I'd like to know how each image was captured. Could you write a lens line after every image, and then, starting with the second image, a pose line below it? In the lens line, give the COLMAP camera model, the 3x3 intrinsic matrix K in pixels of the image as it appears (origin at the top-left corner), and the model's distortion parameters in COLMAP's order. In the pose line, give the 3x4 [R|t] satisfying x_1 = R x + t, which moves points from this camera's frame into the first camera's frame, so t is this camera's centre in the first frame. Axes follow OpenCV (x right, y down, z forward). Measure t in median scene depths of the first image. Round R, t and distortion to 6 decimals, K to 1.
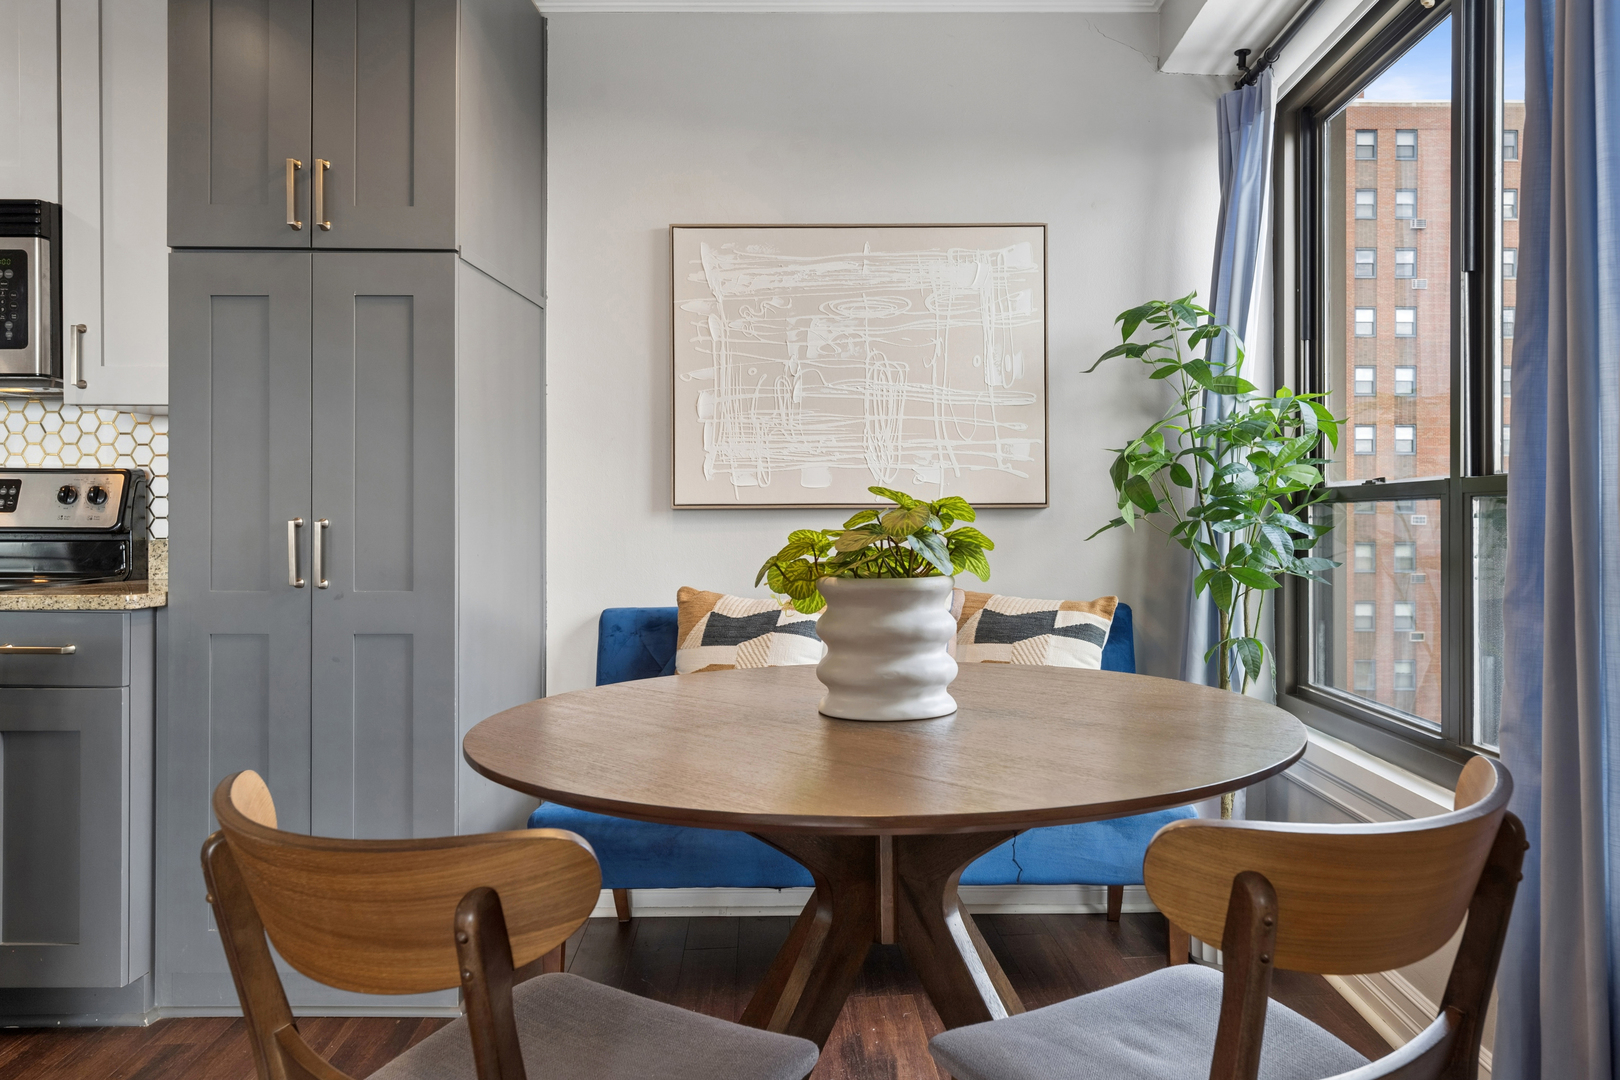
lens RADIAL K [[1122.2, 0, 868.8], [0, 1122.2, 520.5], [0, 0, 1]] dist [0.006130, 0.007840]
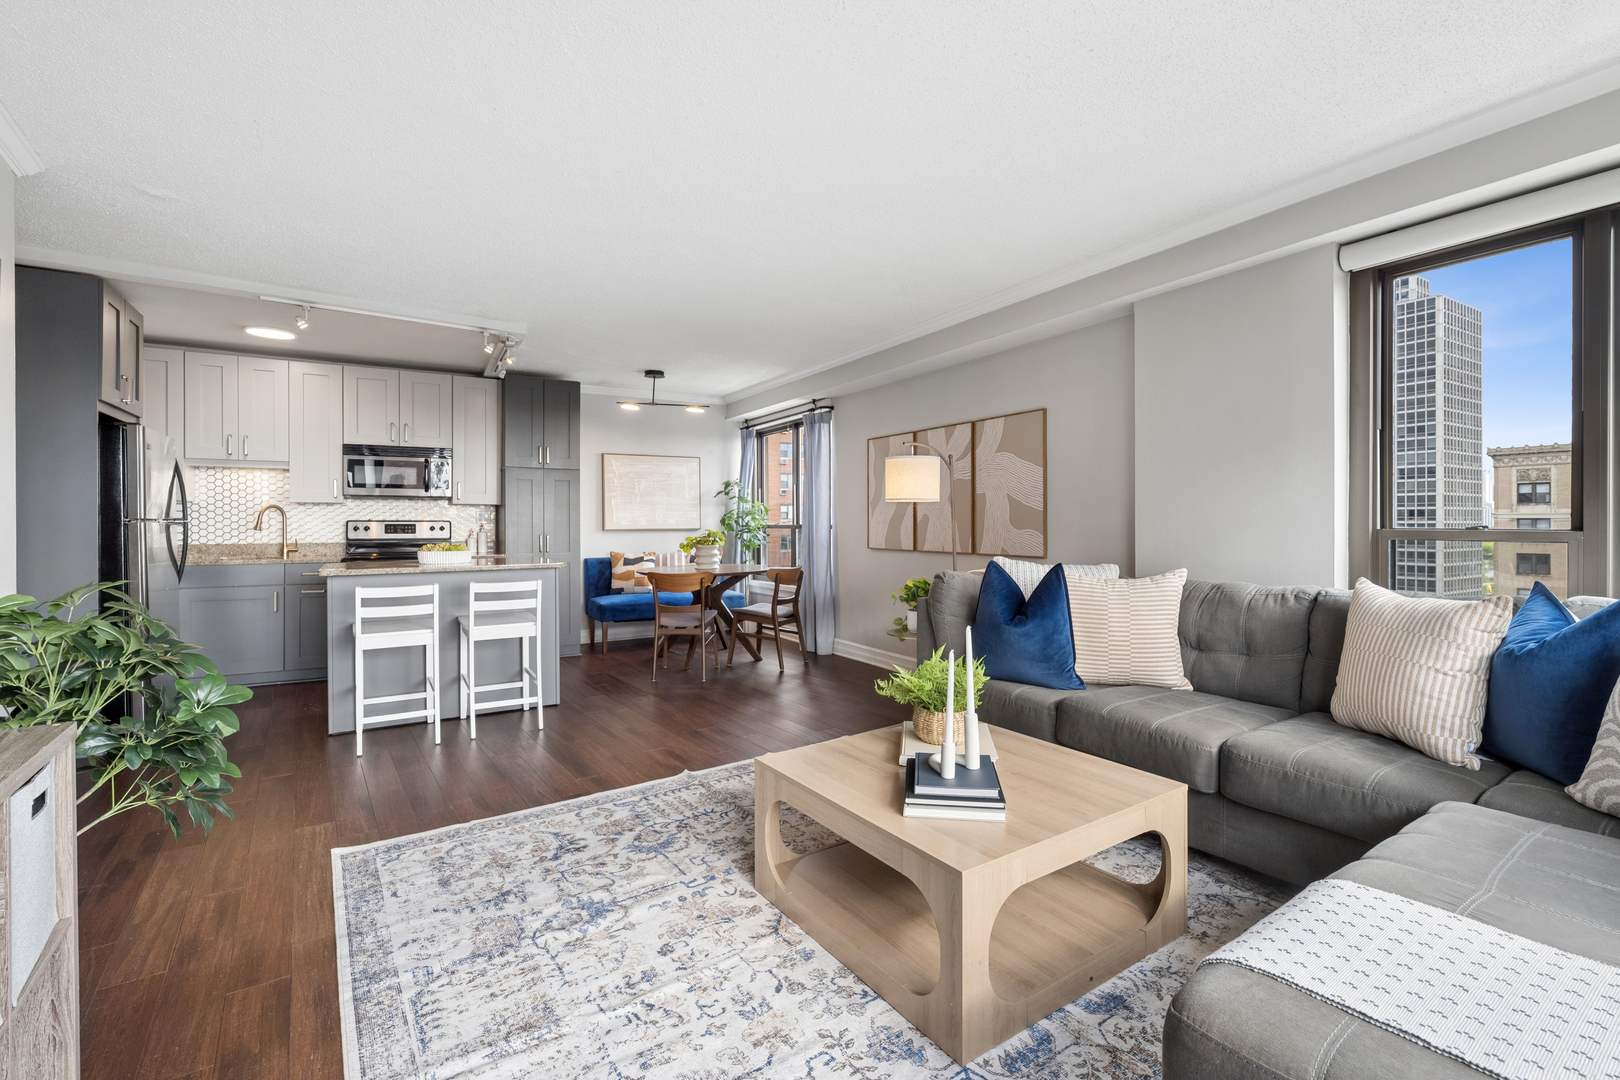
lens RADIAL K [[707.7, 0, 810.0], [0, 707.7, 540.0], [0, 0, 1]] dist [-0.000234, -0.000027]
pose [[0.866442, -0.013900, 0.499085, -0.787106], [0.002483, 0.999720, 0.023533, -0.035020], [-0.499272, -0.019151, 0.866233, -1.409951]]
